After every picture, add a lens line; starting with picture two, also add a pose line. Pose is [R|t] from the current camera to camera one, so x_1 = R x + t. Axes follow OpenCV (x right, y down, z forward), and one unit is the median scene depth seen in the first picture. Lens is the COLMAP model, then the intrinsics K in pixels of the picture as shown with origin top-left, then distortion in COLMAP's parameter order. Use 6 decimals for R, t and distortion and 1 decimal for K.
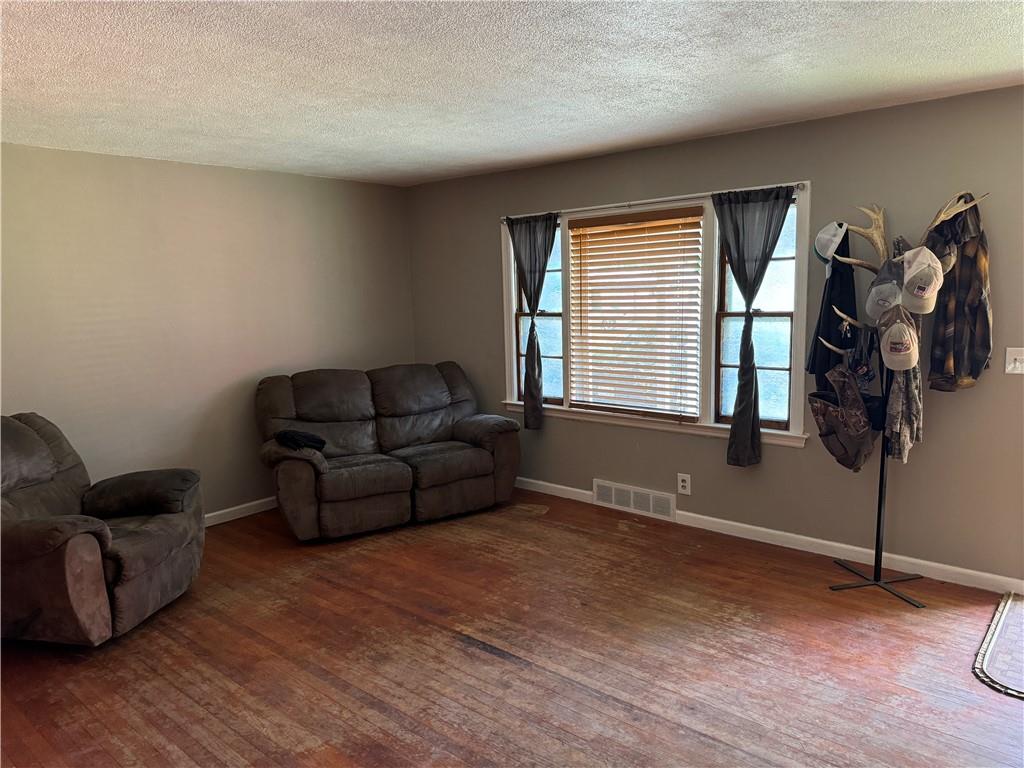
lens RADIAL K [[715.0, 0, 509.4], [0, 715.0, 389.9], [0, 0, 1]] dist [0.102221, -0.155381]
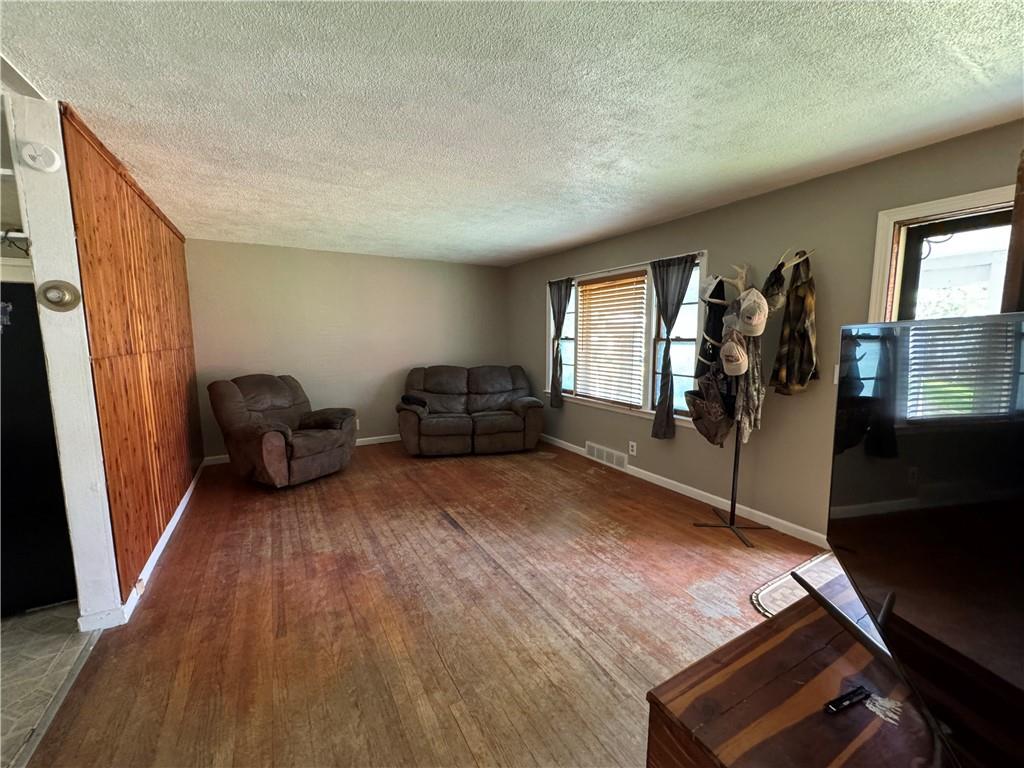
lens RADIAL K [[412.2, 0, 512.0], [0, 412.2, 384.0], [0, 0, 1]] dist [-0.000940, -0.000010]
pose [[0.947151, 0.063922, -0.314356, 0.308616], [-0.071520, 0.997358, -0.012684, 0.024998], [0.312715, 0.034496, 0.949220, 0.079384]]
